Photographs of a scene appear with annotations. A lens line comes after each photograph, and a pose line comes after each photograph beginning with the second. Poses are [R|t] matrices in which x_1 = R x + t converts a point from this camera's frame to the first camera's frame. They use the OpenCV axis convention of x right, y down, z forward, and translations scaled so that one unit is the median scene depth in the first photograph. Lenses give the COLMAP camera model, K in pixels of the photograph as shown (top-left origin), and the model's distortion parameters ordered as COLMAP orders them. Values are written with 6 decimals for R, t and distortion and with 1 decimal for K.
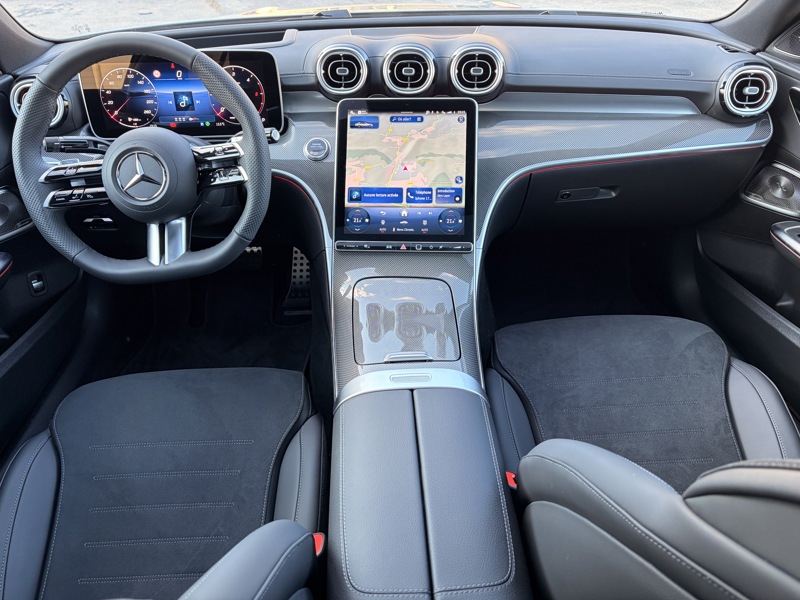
lens RADIAL K [[611.3, 0, 400.0], [0, 611.3, 300.0], [0, 0, 1]] dist [0.069158, -0.129043]
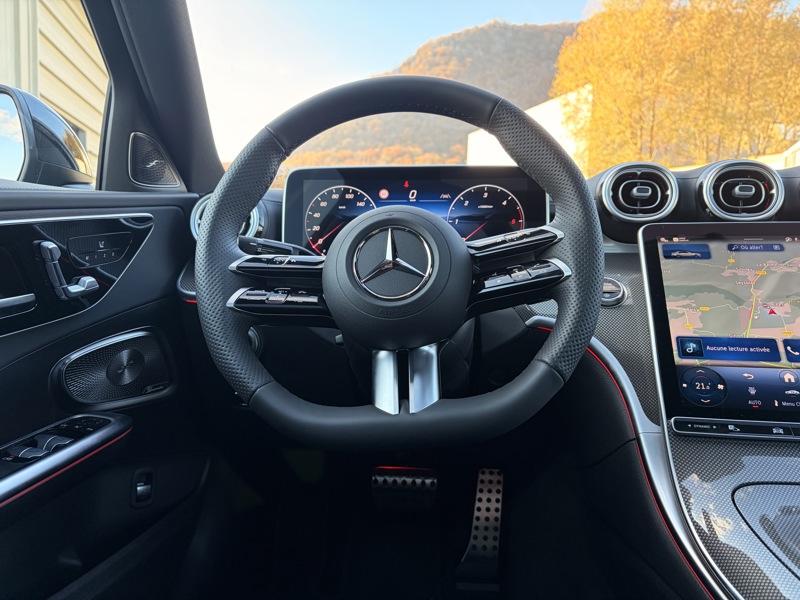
lens RADIAL K [[611.3, 0, 400.0], [0, 611.3, 300.0], [0, 0, 1]] dist [0.069158, -0.129043]
pose [[0.989209, 0.042412, -0.140240, -0.273956], [-0.099183, 0.898360, -0.427916, 0.076838], [0.107837, 0.437208, 0.892872, 0.399520]]
